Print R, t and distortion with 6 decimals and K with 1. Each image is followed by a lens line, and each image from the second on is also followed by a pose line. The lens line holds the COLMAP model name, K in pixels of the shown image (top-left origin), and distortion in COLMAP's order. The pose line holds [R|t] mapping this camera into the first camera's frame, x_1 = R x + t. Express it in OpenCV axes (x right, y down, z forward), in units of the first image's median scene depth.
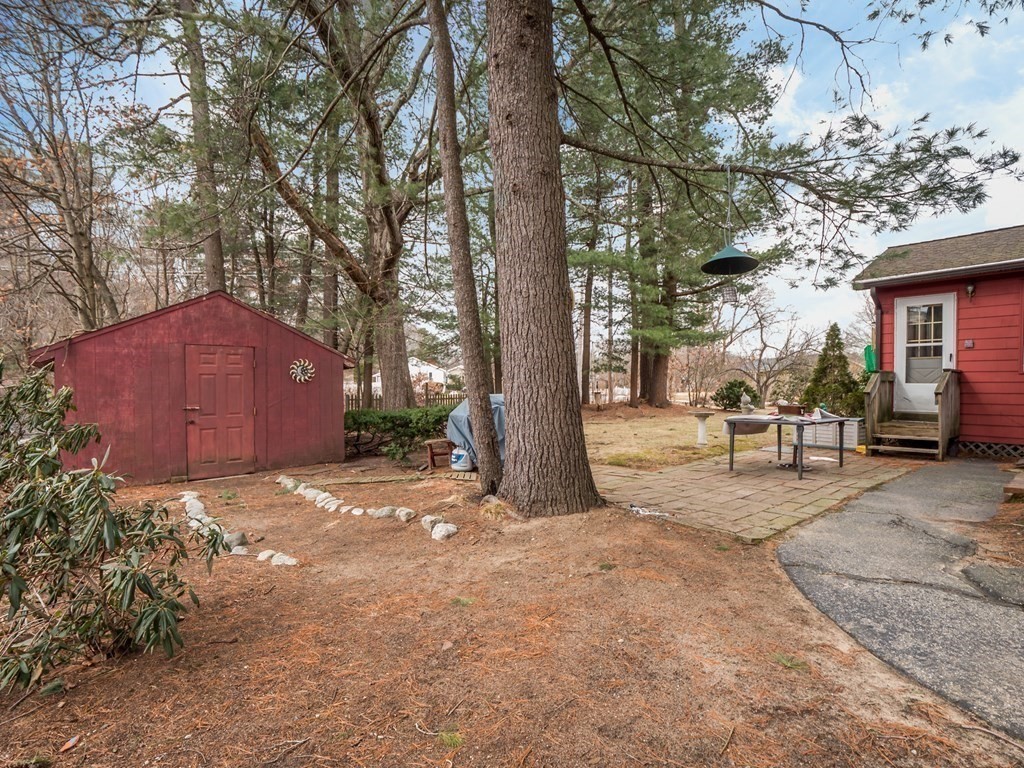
lens RADIAL K [[509.9, 0, 512.0], [0, 509.9, 384.0], [0, 0, 1]] dist [-0.001012, 0.000234]
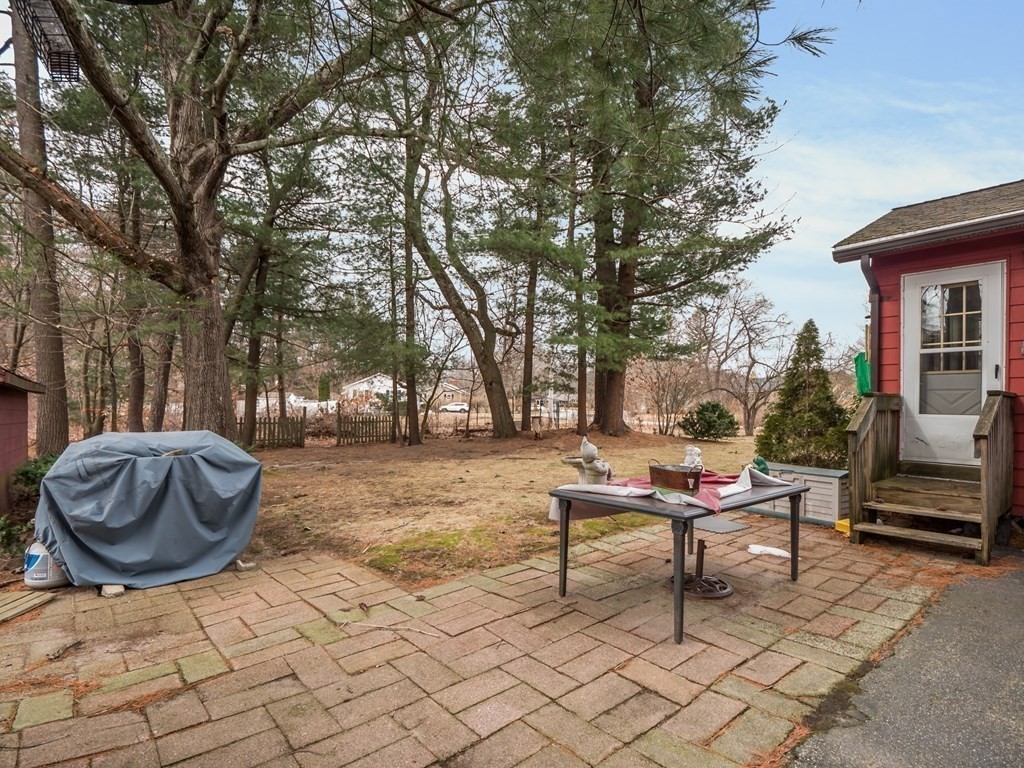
lens RADIAL K [[521.5, 0, 511.0], [0, 521.5, 396.8], [0, 0, 1]] dist [-0.000516, -0.000950]
pose [[0.999958, 0.006144, -0.006759, 0.286501], [-0.006218, 0.999920, -0.010977, -0.011944], [0.006691, 0.011019, 0.999917, 0.371321]]
